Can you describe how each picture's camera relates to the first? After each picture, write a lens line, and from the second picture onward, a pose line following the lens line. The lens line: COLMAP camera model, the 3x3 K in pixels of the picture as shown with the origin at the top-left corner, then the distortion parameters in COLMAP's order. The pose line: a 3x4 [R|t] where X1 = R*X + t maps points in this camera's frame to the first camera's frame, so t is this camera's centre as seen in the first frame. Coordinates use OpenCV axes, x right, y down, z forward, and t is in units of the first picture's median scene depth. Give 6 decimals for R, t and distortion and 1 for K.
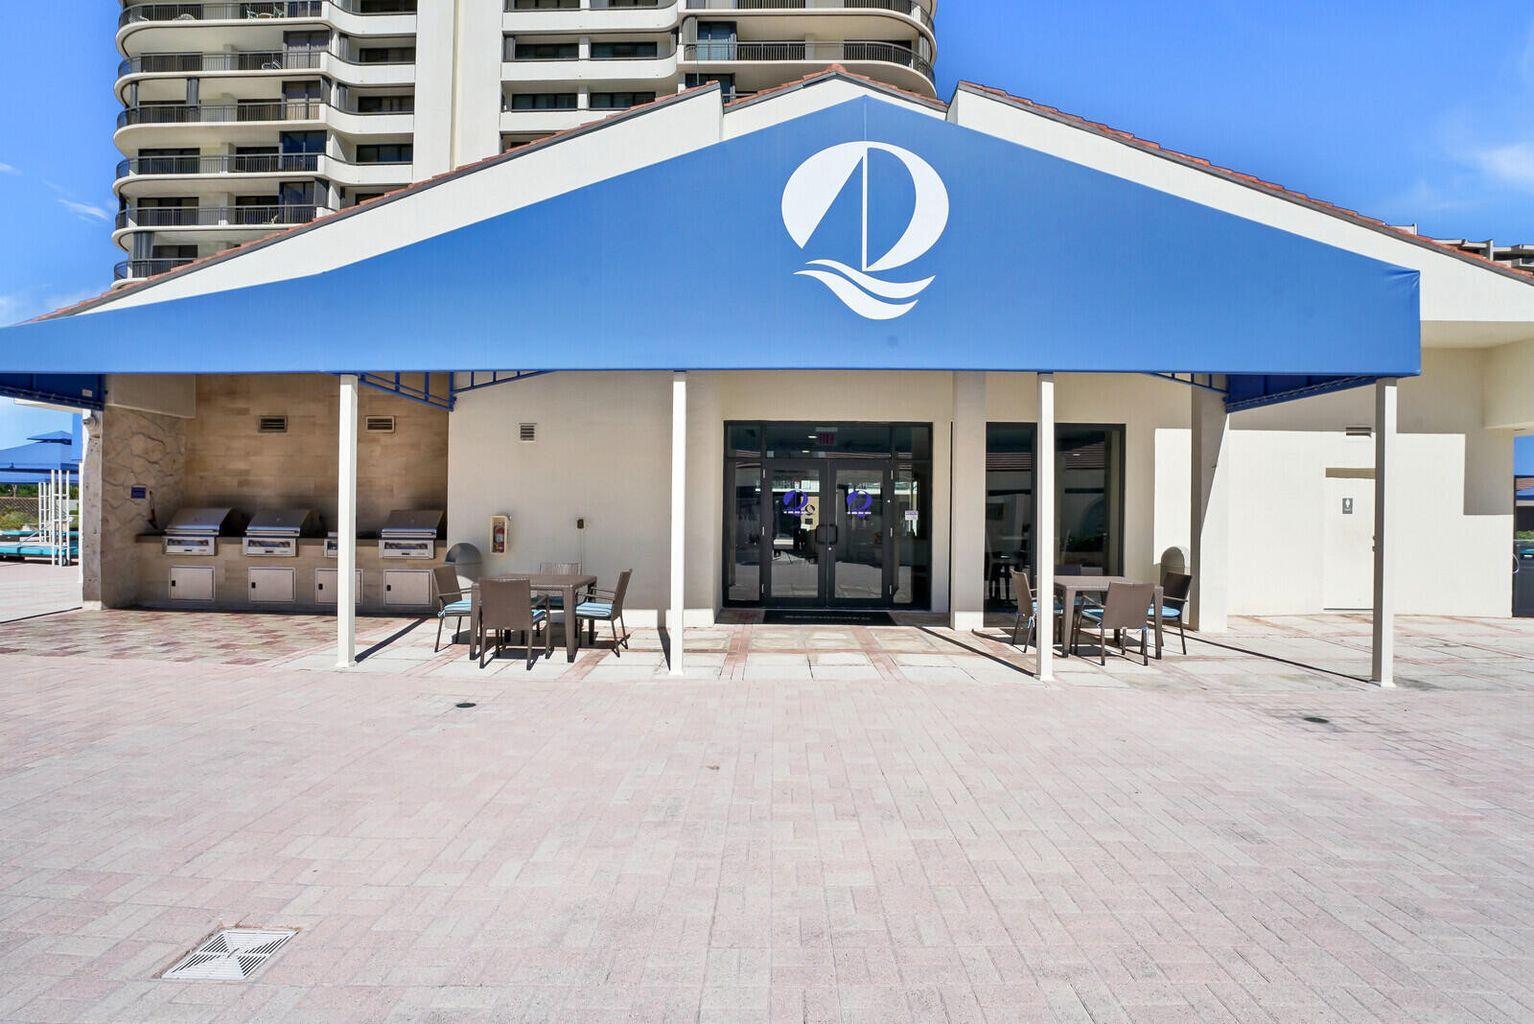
lens RADIAL K [[745.6, 0, 767.0], [0, 745.6, 513.1], [0, 0, 1]] dist [0.003567, 0.000566]
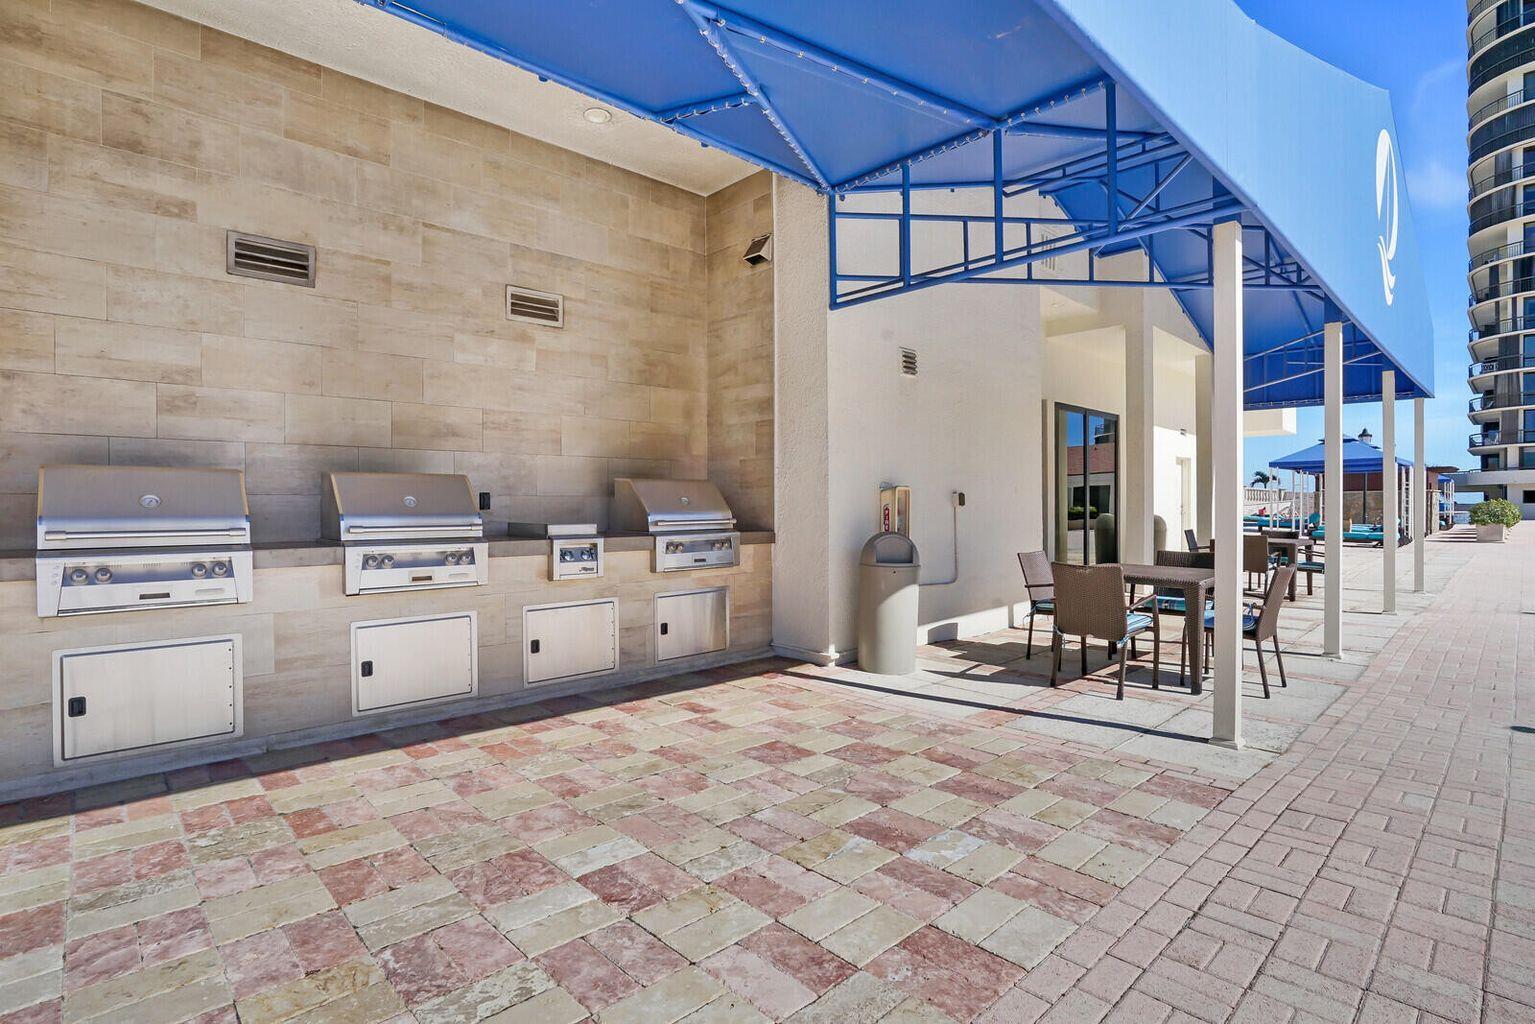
lens RADIAL K [[746.1, 0, 768.2], [0, 746.1, 507.7], [0, 0, 1]] dist [0.003567, 0.000566]
pose [[0.701245, -0.017905, 0.712695, -0.766216], [0.010213, 0.999834, 0.015070, 0.008176], [-0.712847, -0.003289, 0.701312, 0.540885]]
